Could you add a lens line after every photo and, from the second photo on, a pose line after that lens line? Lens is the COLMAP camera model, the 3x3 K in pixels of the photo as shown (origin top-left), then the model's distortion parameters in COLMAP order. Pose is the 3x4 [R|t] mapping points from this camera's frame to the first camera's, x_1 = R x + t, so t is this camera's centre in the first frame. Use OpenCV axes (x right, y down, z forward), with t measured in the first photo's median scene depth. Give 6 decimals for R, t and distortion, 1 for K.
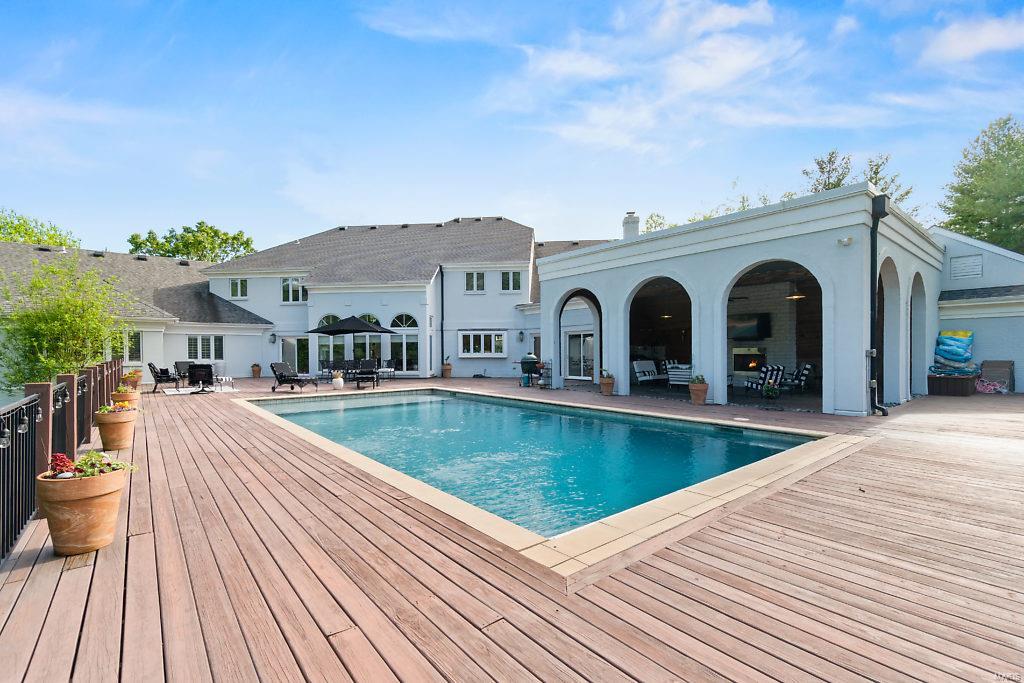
lens RADIAL K [[449.8, 0, 509.4], [0, 449.8, 348.4], [0, 0, 1]] dist [-0.003099, -0.000572]
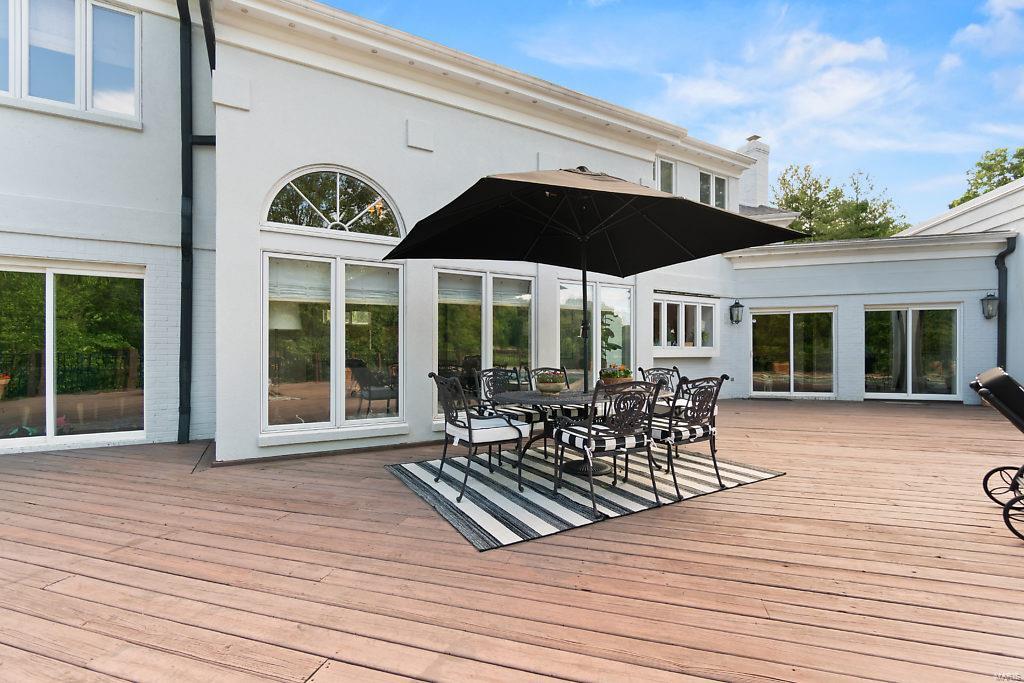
lens RADIAL K [[440.8, 0, 507.3], [0, 440.8, 359.3], [0, 0, 1]] dist [-0.001845, -0.000330]
pose [[0.825503, -0.004868, 0.564376, -0.510948], [-0.008116, 0.999757, 0.020495, 0.017480], [-0.564339, -0.021499, 0.825263, 0.865823]]
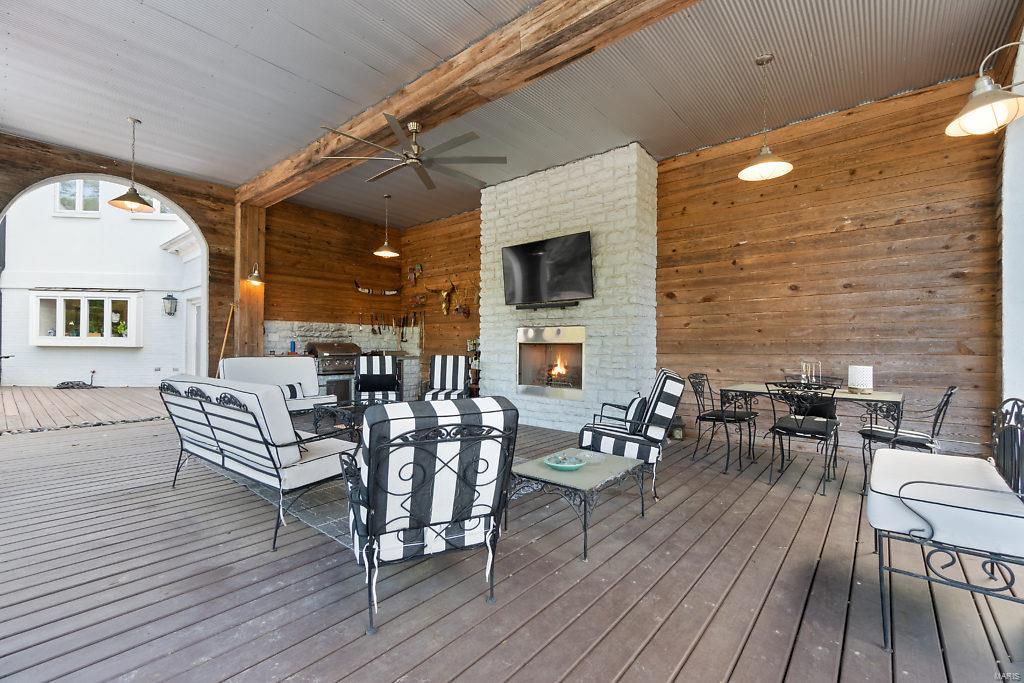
lens RADIAL K [[440.4, 0, 508.2], [0, 440.4, 340.8], [0, 0, 1]] dist [-0.004584, -0.000597]
pose [[0.982843, 0.016815, 0.183678, 0.355343], [-0.016146, 0.999856, -0.005135, 0.010981], [-0.183738, 0.002081, 0.982973, 0.521344]]
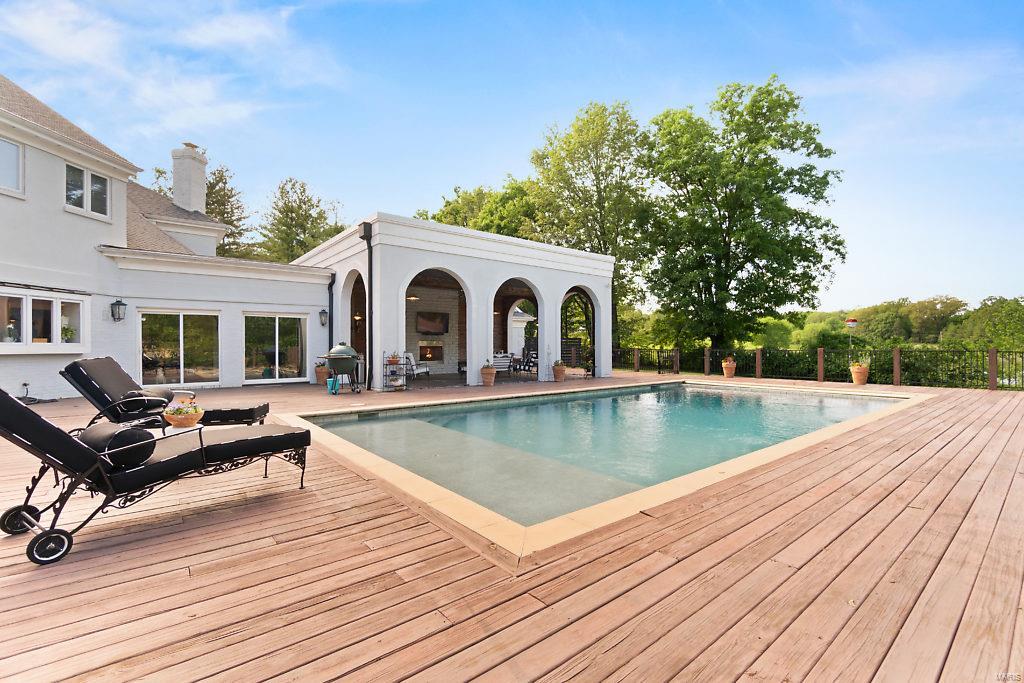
lens RADIAL K [[449.8, 0, 509.4], [0, 449.8, 348.4], [0, 0, 1]] dist [-0.003099, -0.000572]
pose [[0.012135, 0.003309, 0.999921, -0.537728], [-0.003165, 0.999990, -0.003271, 0.017429], [-0.999921, -0.003125, 0.012146, 0.648086]]
